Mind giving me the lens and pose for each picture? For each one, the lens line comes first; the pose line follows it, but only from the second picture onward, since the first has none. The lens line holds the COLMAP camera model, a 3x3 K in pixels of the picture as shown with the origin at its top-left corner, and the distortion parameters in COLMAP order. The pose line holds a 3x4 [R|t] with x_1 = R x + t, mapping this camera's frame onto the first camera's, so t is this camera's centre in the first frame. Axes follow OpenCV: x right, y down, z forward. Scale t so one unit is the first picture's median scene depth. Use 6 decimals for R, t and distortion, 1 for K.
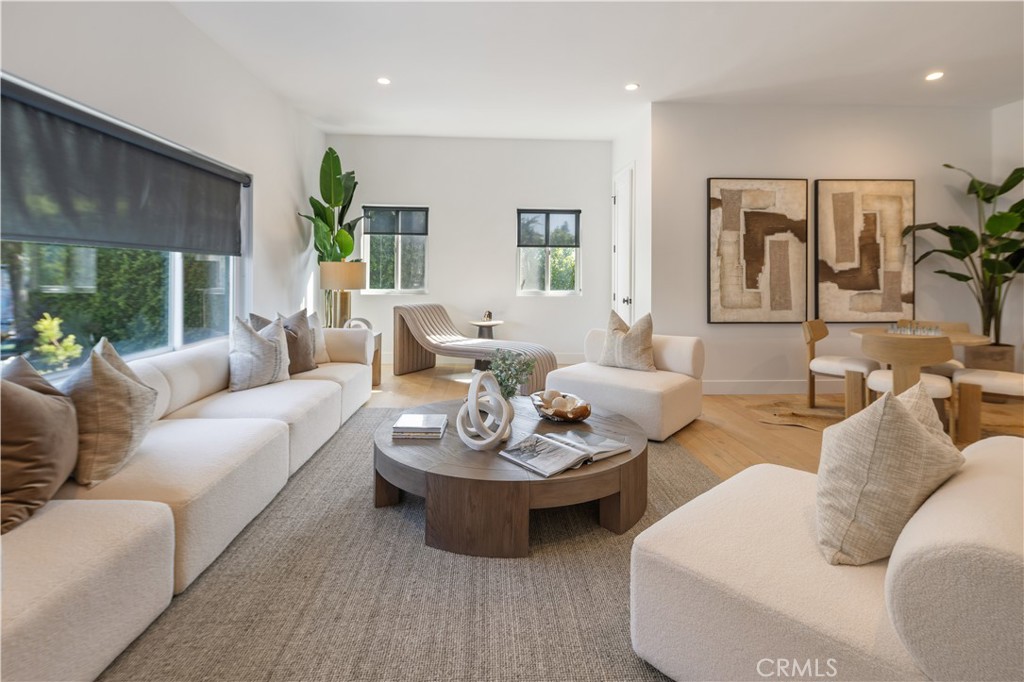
lens RADIAL K [[508.2, 0, 513.2], [0, 508.2, 273.1], [0, 0, 1]] dist [-0.000745, -0.000059]
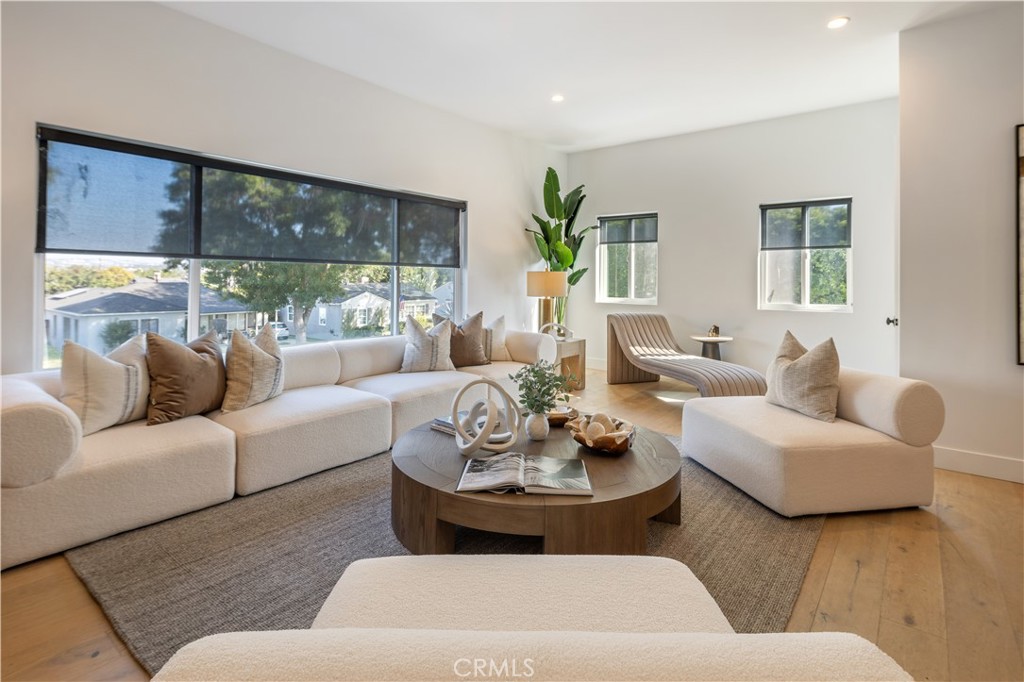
lens RADIAL K [[503.5, 0, 512.2], [0, 503.5, 278.2], [0, 0, 1]] dist [0.004768, 0.000865]
pose [[0.749228, -0.003950, -0.662300, 0.371668], [-0.001874, 0.999966, -0.008083, 0.001806], [0.662309, 0.007297, 0.749195, 0.166084]]
